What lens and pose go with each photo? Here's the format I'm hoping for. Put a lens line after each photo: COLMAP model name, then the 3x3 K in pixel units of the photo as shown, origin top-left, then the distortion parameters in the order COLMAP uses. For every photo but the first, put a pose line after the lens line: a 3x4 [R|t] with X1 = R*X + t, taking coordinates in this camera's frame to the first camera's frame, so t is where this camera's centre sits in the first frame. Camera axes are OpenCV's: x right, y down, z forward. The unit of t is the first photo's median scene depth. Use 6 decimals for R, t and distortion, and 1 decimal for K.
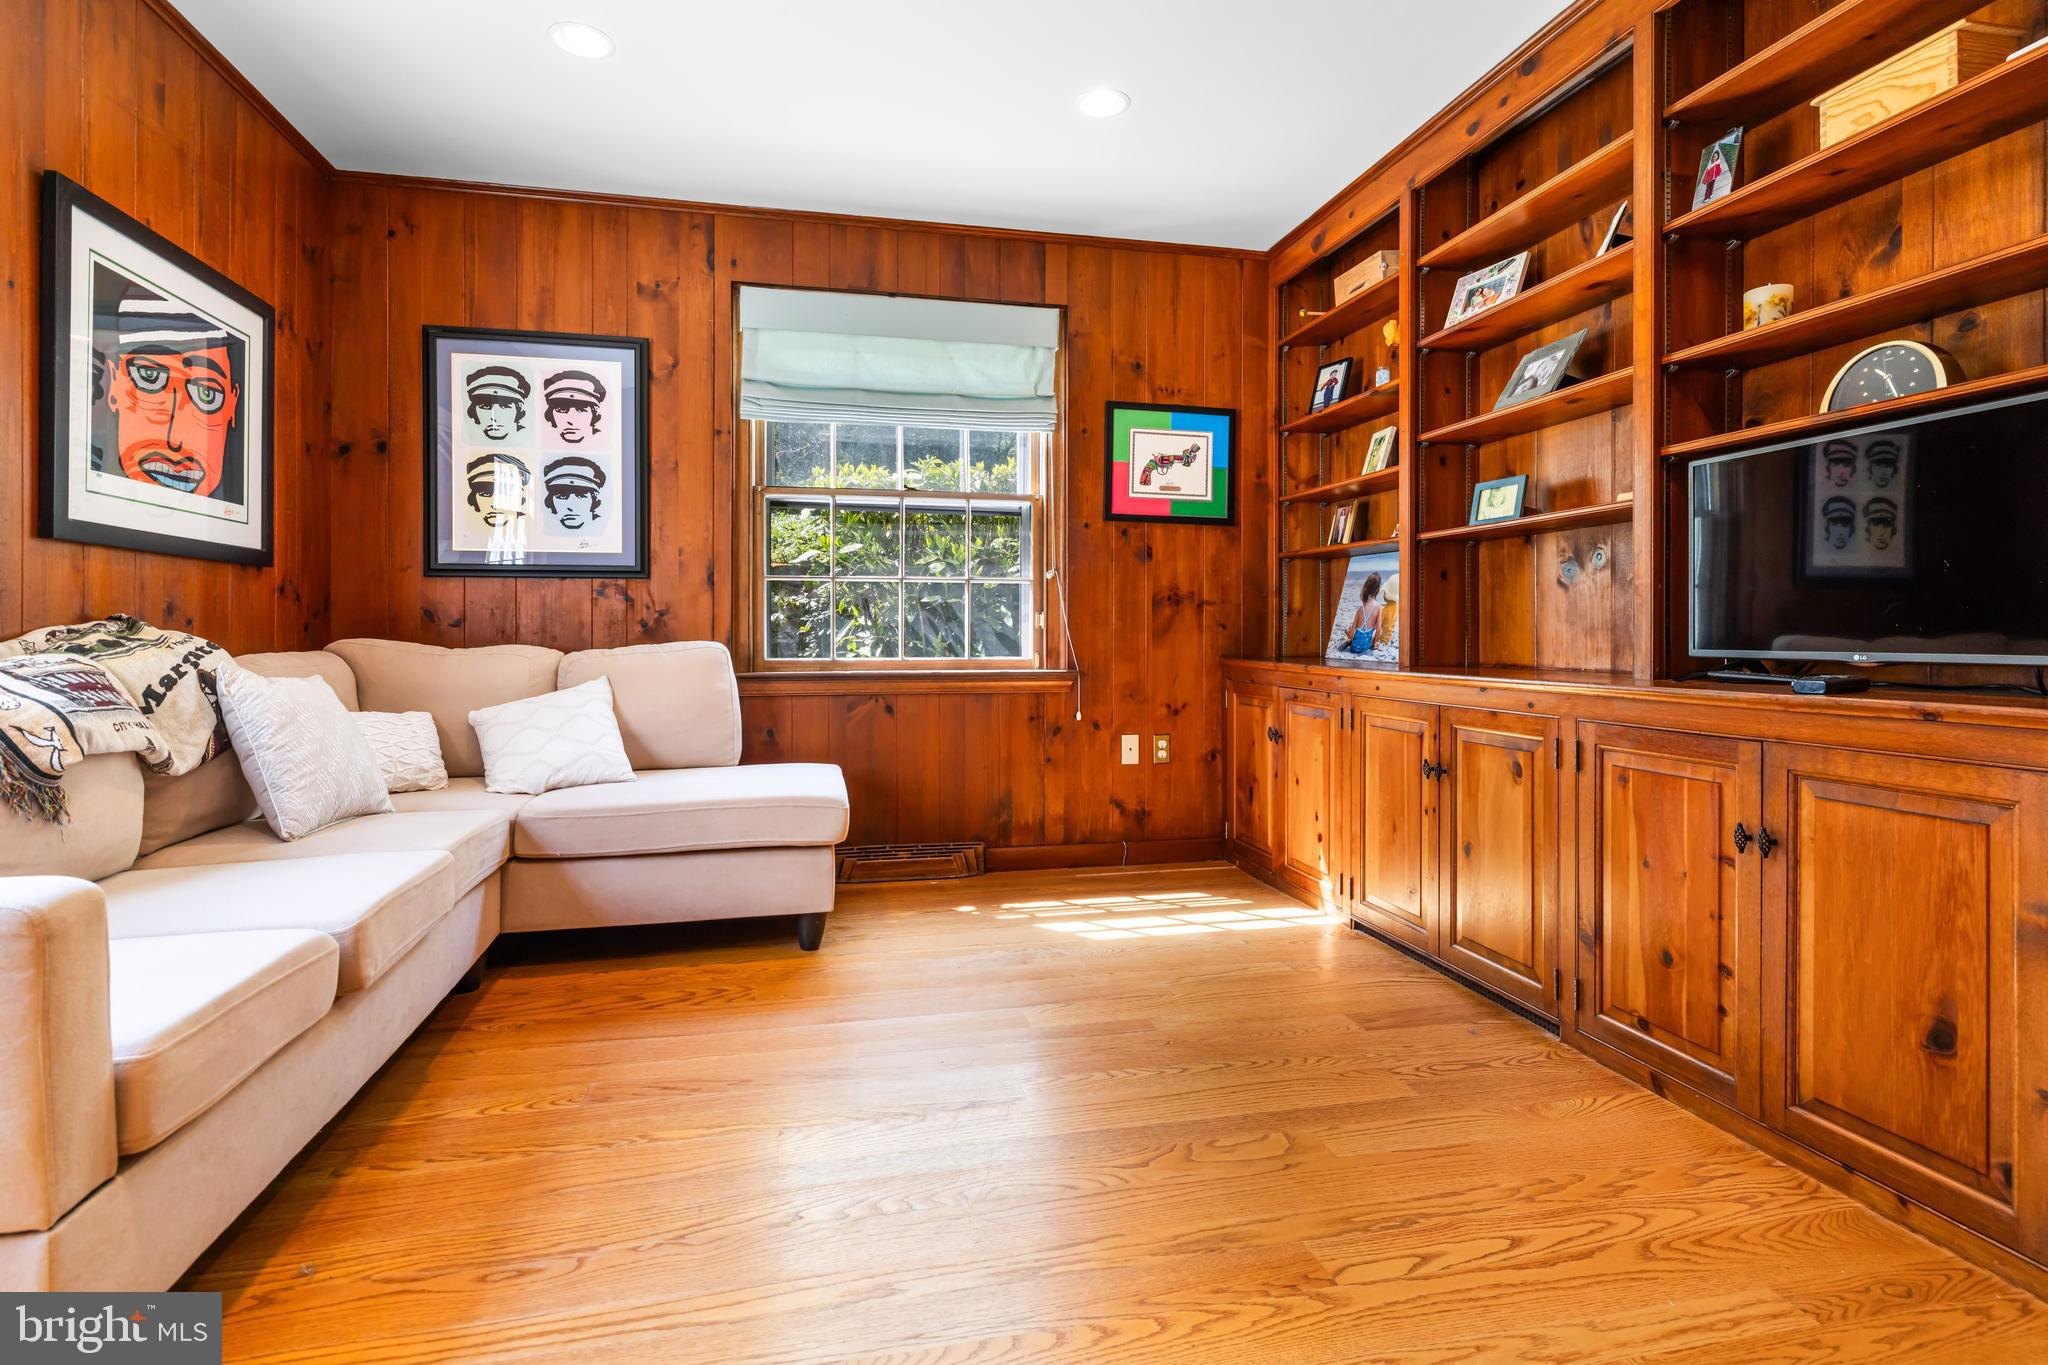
lens RADIAL K [[1012.2, 0, 1030.3], [0, 1012.2, 634.3], [0, 0, 1]] dist [-0.000163, -0.000001]
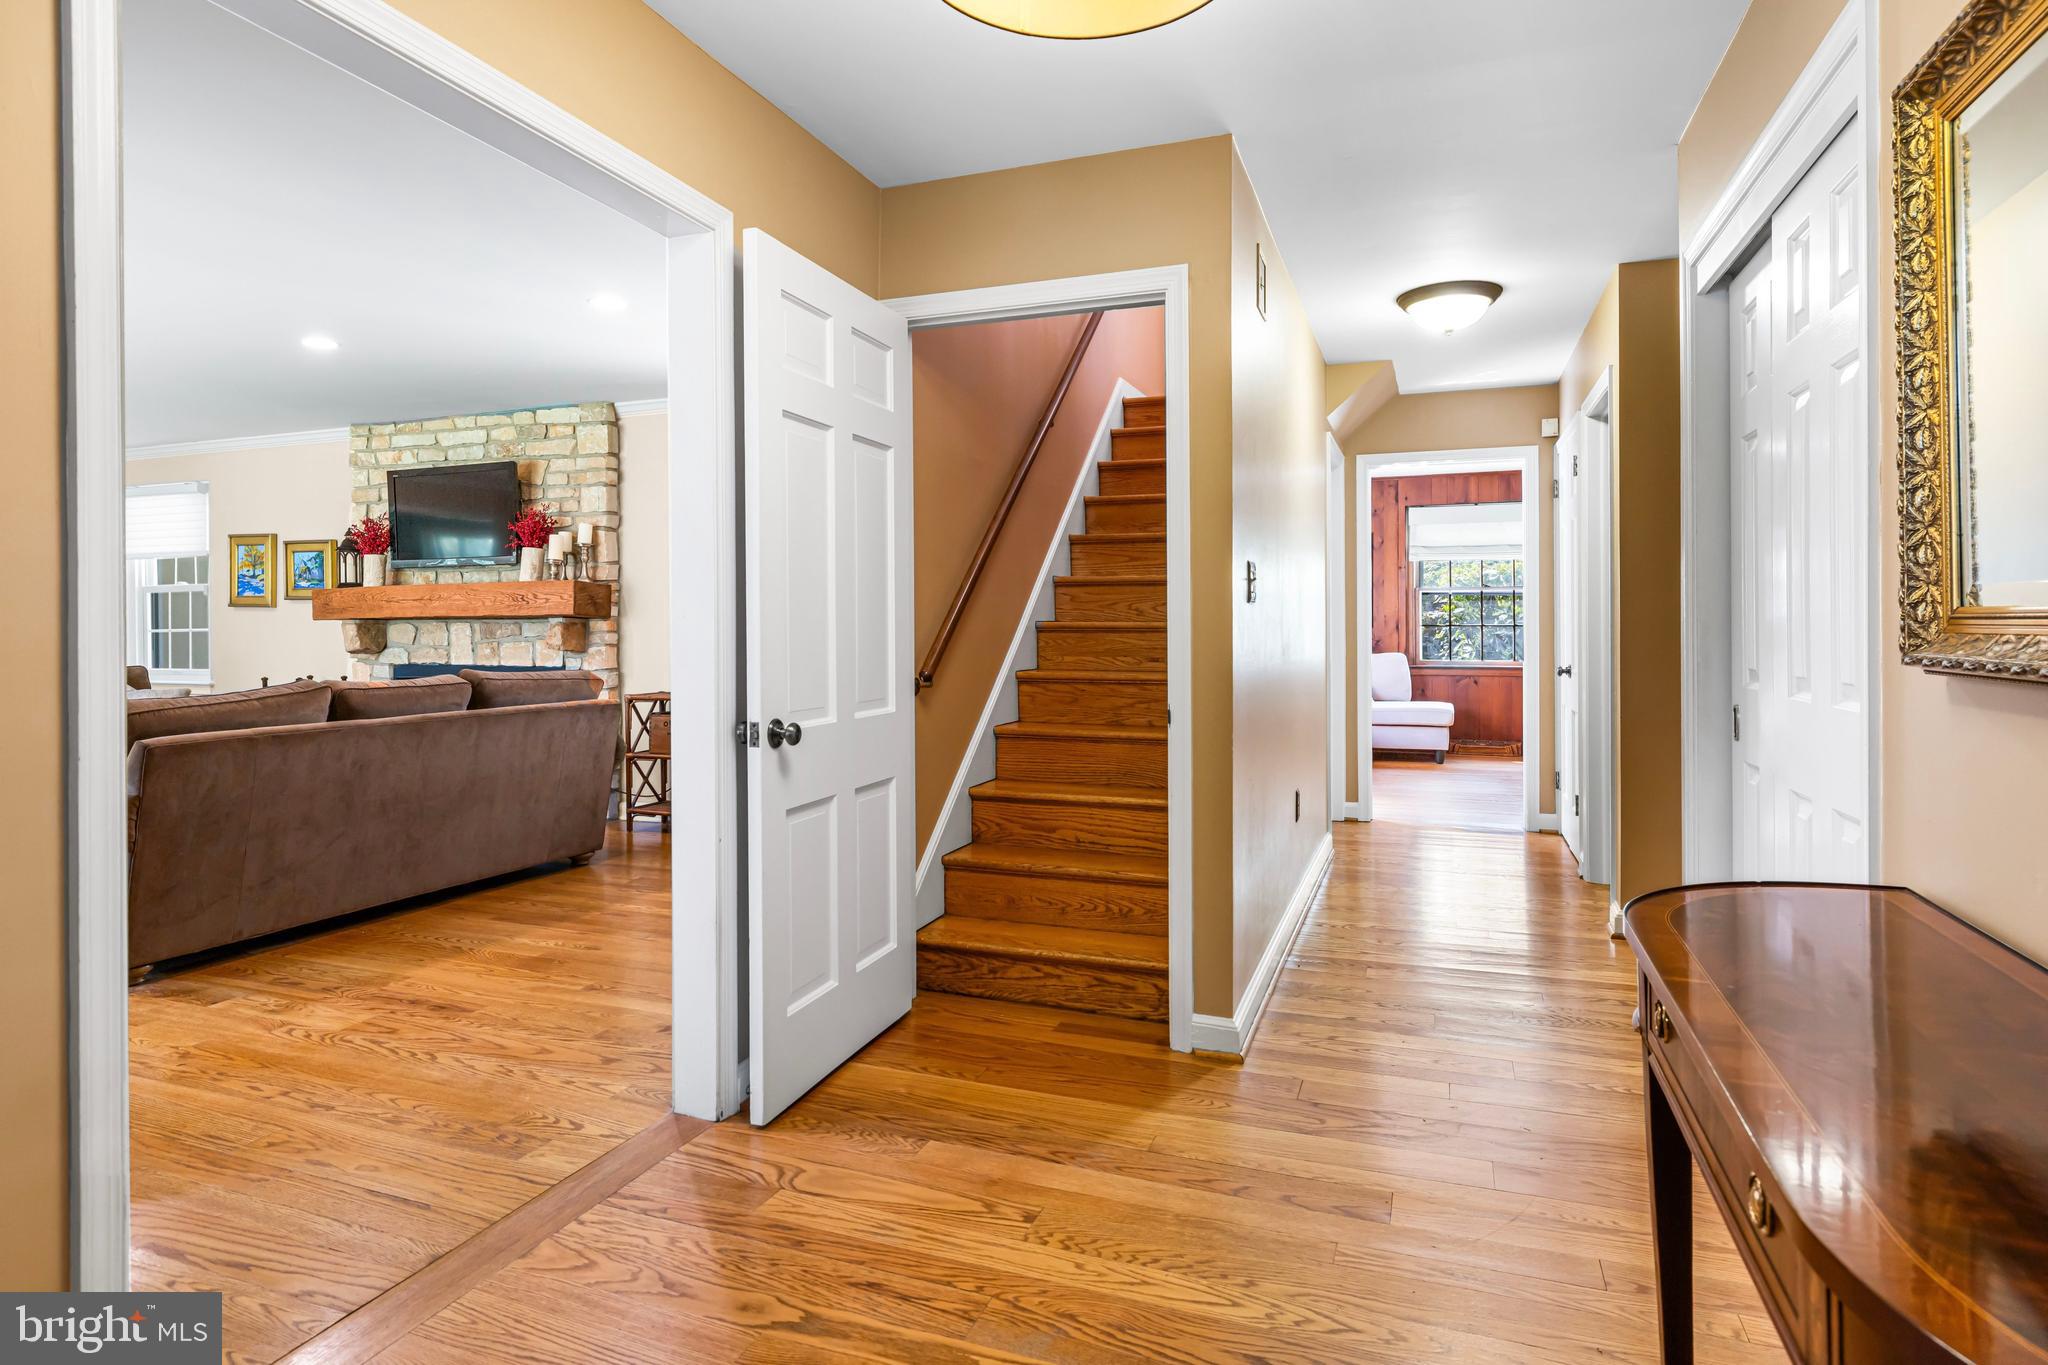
lens RADIAL K [[1098.7, 0, 1013.4], [0, 1098.7, 628.8], [0, 0, 1]] dist [0.000203, 0.000024]
pose [[0.833099, -0.003528, -0.553113, 0.385913], [0.005901, 0.999979, 0.002510, -0.062980], [0.553092, -0.005355, 0.833103, -1.746215]]
